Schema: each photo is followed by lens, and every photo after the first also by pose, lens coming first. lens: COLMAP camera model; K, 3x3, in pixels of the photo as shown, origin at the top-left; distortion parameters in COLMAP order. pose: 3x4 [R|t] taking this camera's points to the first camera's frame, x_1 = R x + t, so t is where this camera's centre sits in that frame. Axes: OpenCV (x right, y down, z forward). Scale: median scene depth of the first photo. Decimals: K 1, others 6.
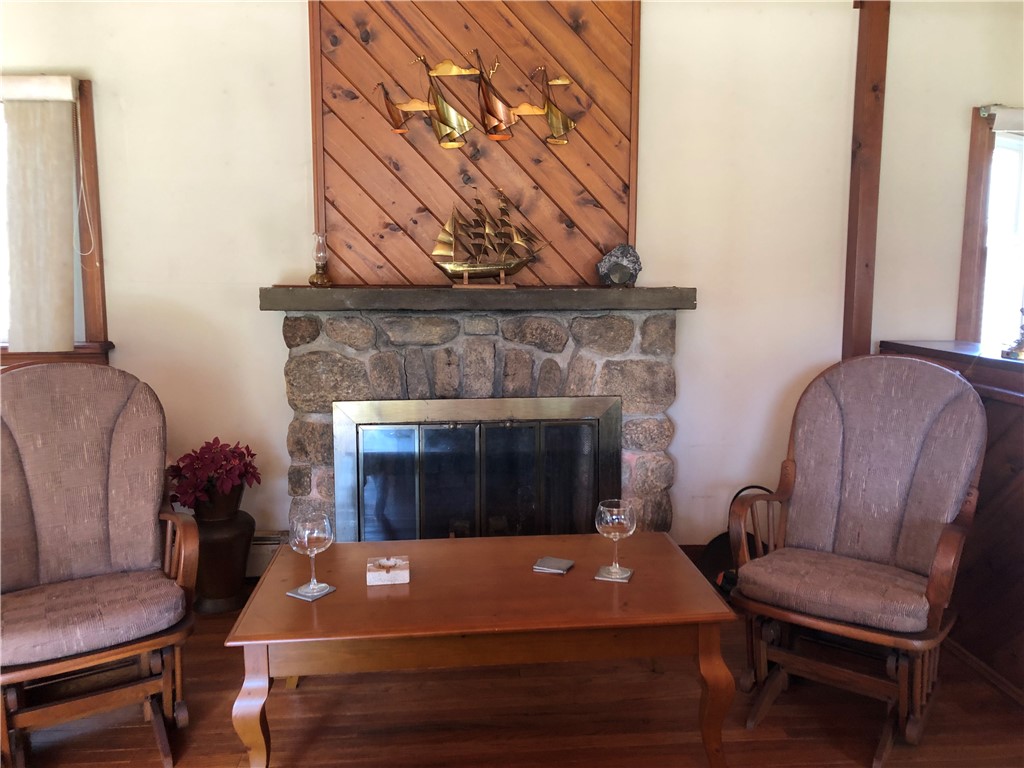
lens RADIAL K [[816.6, 0, 511.9], [0, 816.6, 383.2], [0, 0, 1]] dist [0.012341, -0.050103]
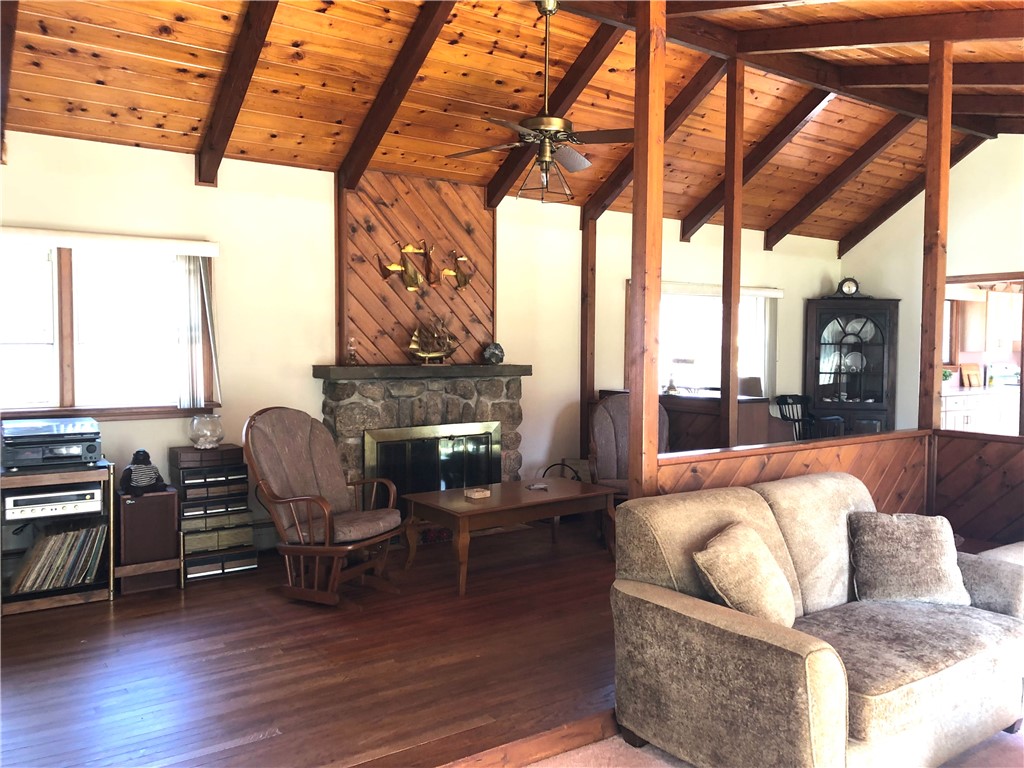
lens RADIAL K [[816.6, 0, 511.7], [0, 816.6, 385.0], [0, 0, 1]] dist [0.012341, -0.050103]
pose [[0.855051, -0.020958, 0.518121, -0.841950], [0.069229, 0.994852, -0.074006, 0.076508], [-0.513903, 0.099148, 0.852100, -0.665470]]
